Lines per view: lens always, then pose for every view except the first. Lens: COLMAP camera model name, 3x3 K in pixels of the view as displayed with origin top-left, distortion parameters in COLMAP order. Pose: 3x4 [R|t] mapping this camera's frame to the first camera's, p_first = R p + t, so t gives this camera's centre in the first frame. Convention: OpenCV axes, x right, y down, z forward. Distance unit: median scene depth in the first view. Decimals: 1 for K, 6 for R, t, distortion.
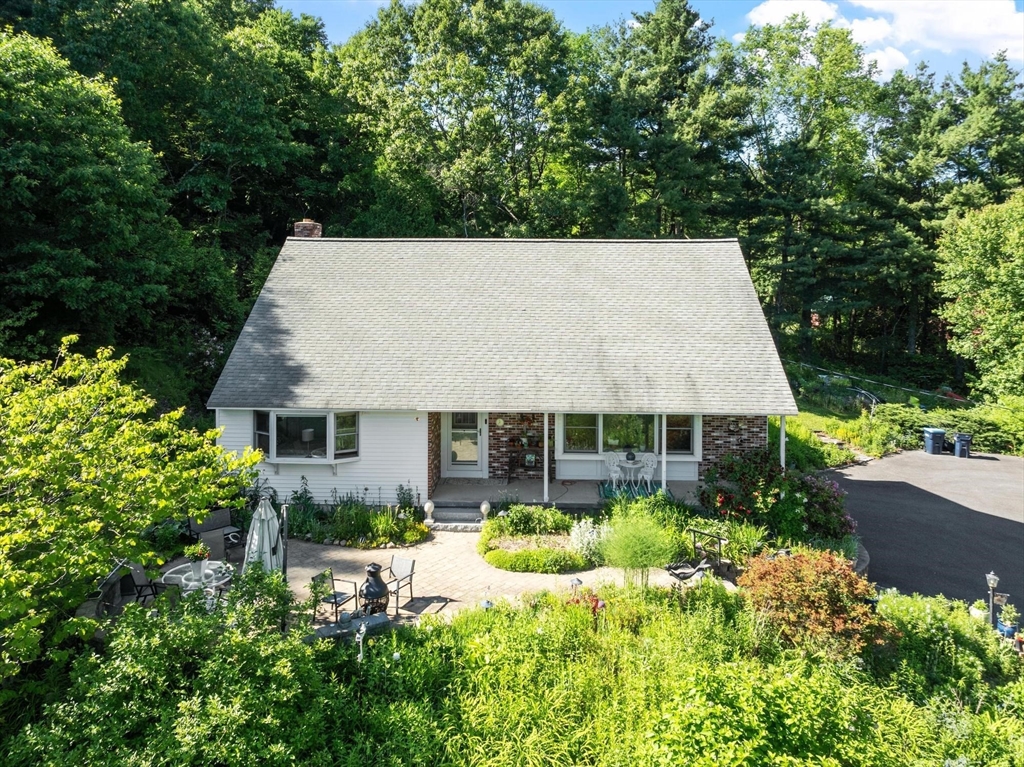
lens RADIAL K [[759.2, 0, 512.1], [0, 759.2, 279.3], [0, 0, 1]] dist [-0.037388, 0.003107]
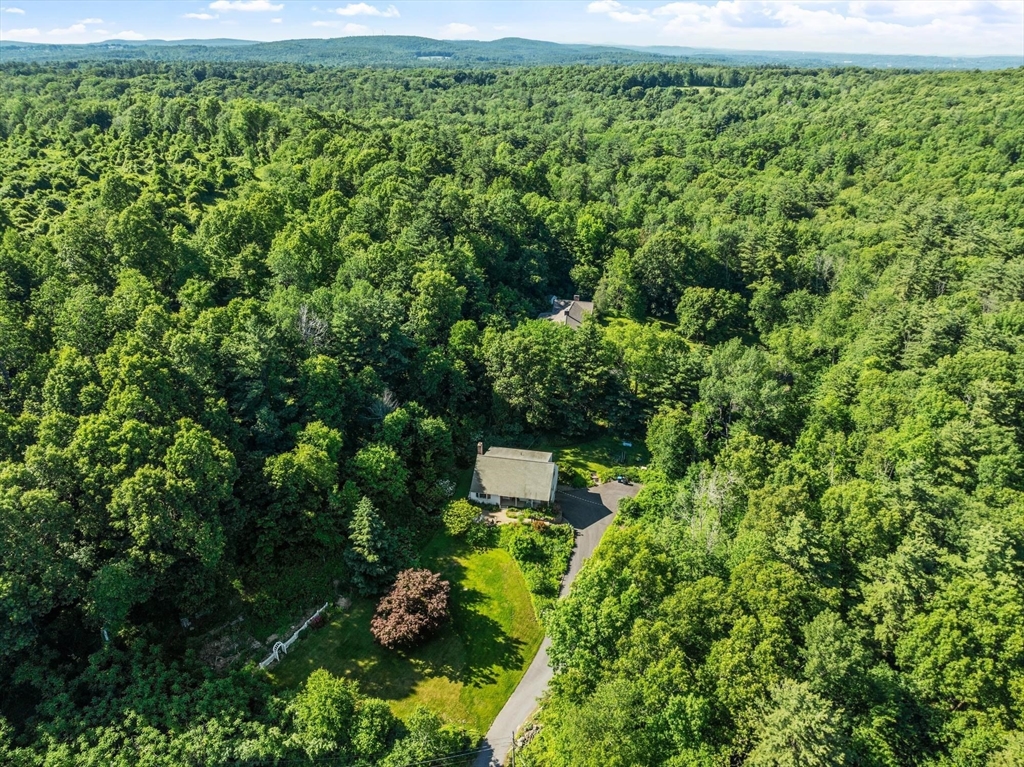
lens RADIAL K [[724.5, 0, 517.8], [0, 724.5, 386.1], [0, 0, 1]] dist [-0.045989, 0.003425]
pose [[0.988307, 0.064457, -0.138181, 0.870564], [-0.003350, 0.915212, 0.402958, -3.280398], [0.152438, -0.397783, 0.904727, -4.444178]]
